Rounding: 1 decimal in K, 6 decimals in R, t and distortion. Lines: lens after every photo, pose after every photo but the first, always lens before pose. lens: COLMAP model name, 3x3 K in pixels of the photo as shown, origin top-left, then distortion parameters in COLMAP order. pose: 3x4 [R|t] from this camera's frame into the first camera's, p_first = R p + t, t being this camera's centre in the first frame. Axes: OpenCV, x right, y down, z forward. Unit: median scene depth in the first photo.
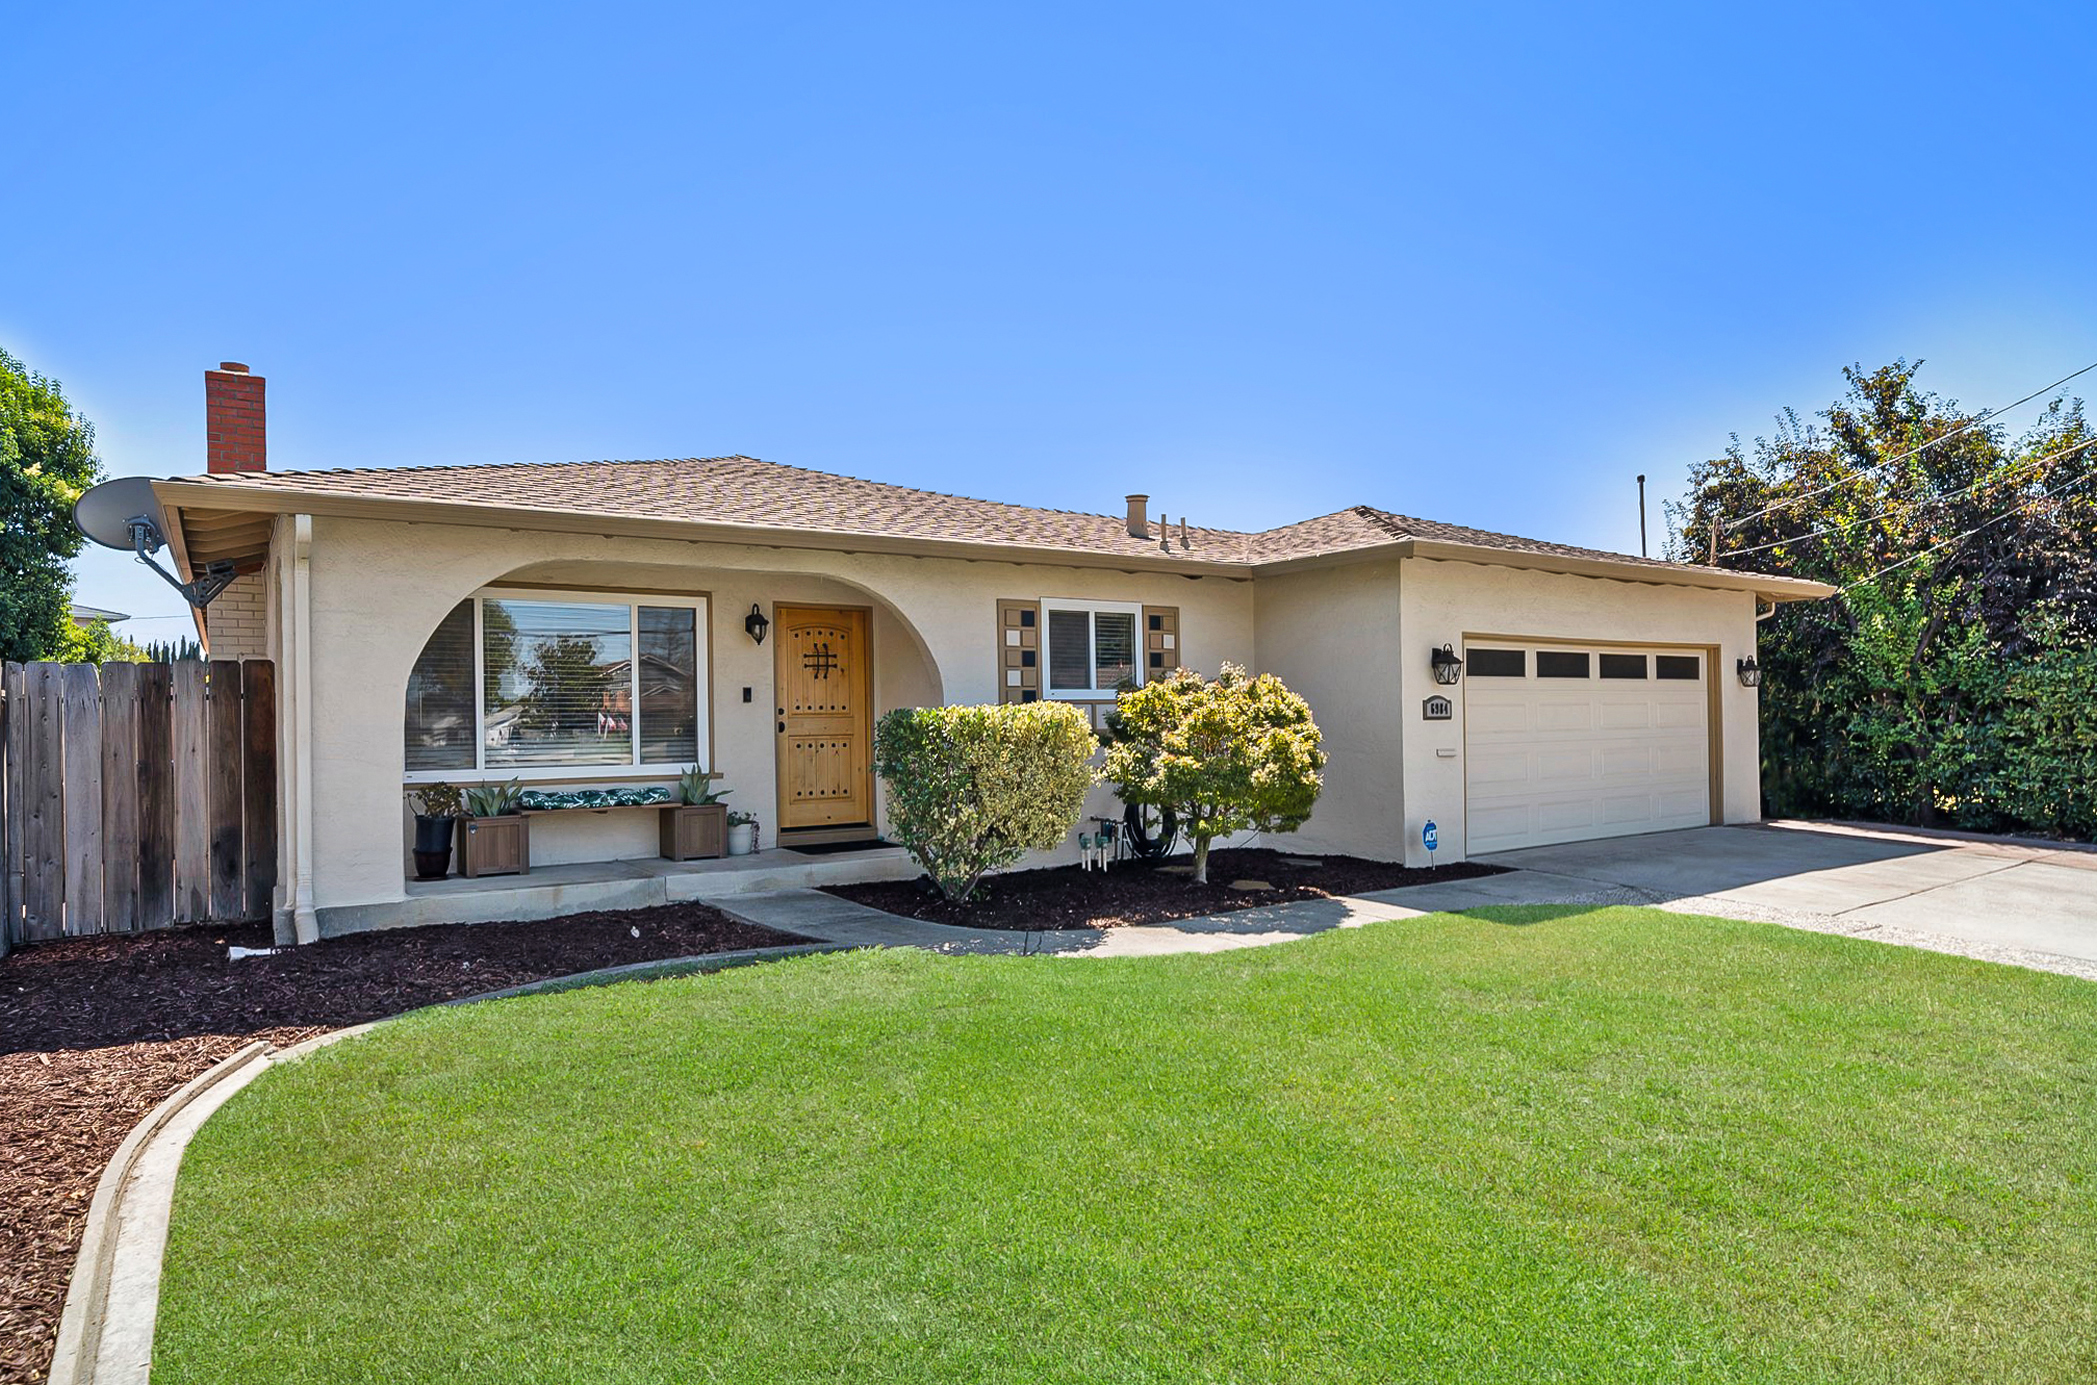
lens RADIAL K [[1104.9, 0, 1048.0], [0, 1104.9, 721.0], [0, 0, 1]] dist [0.026033, 0.000112]
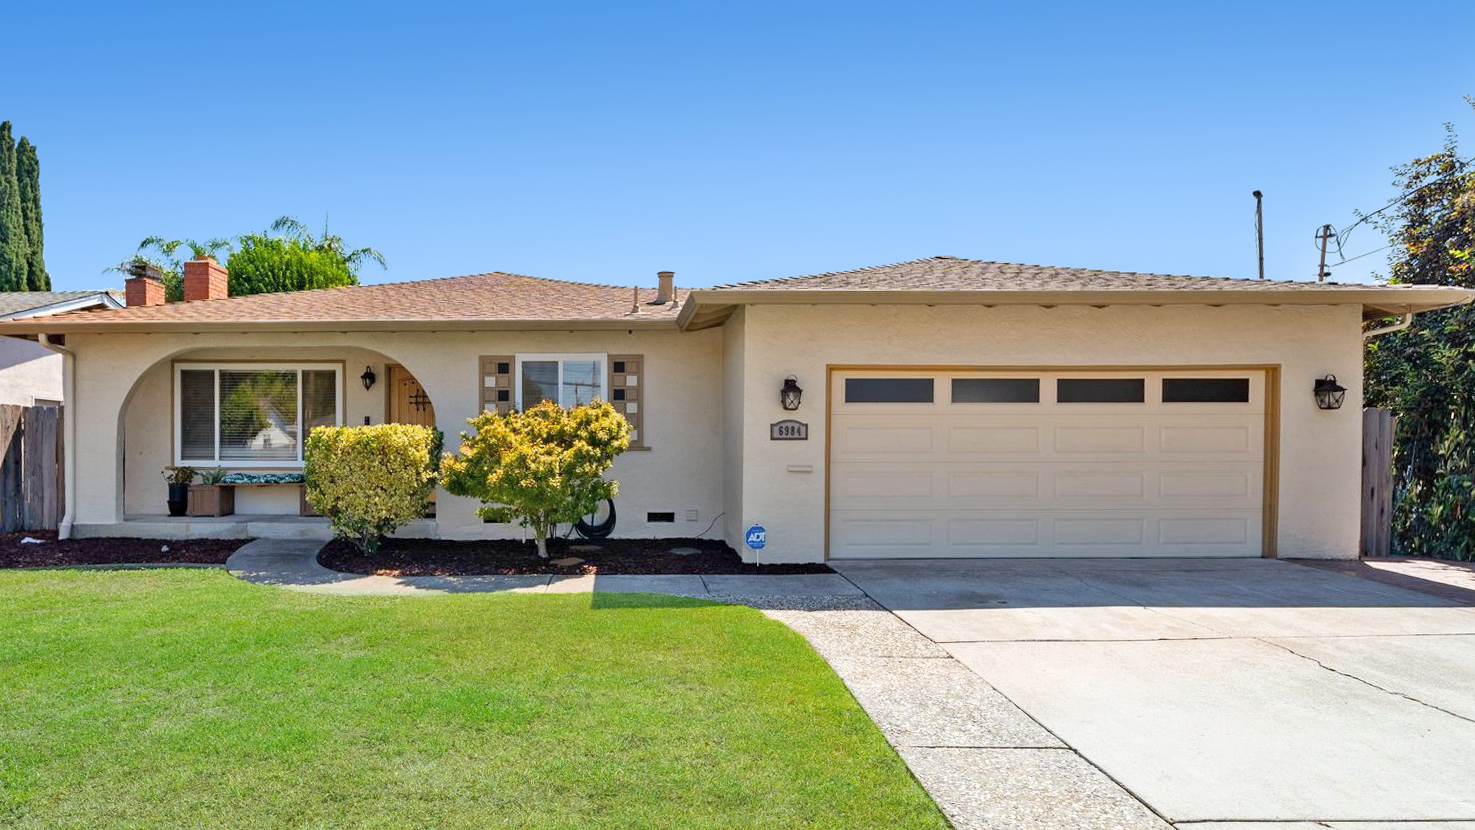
lens RADIAL K [[771.0, 0, 733.8], [0, 771.0, 470.6], [0, 0, 1]] dist [0.001700, 0.000040]
pose [[0.848066, 0.029148, -0.529088, 0.760347], [-0.010621, 0.999220, 0.038025, 0.000570], [0.529784, -0.026628, 0.847715, 0.285780]]
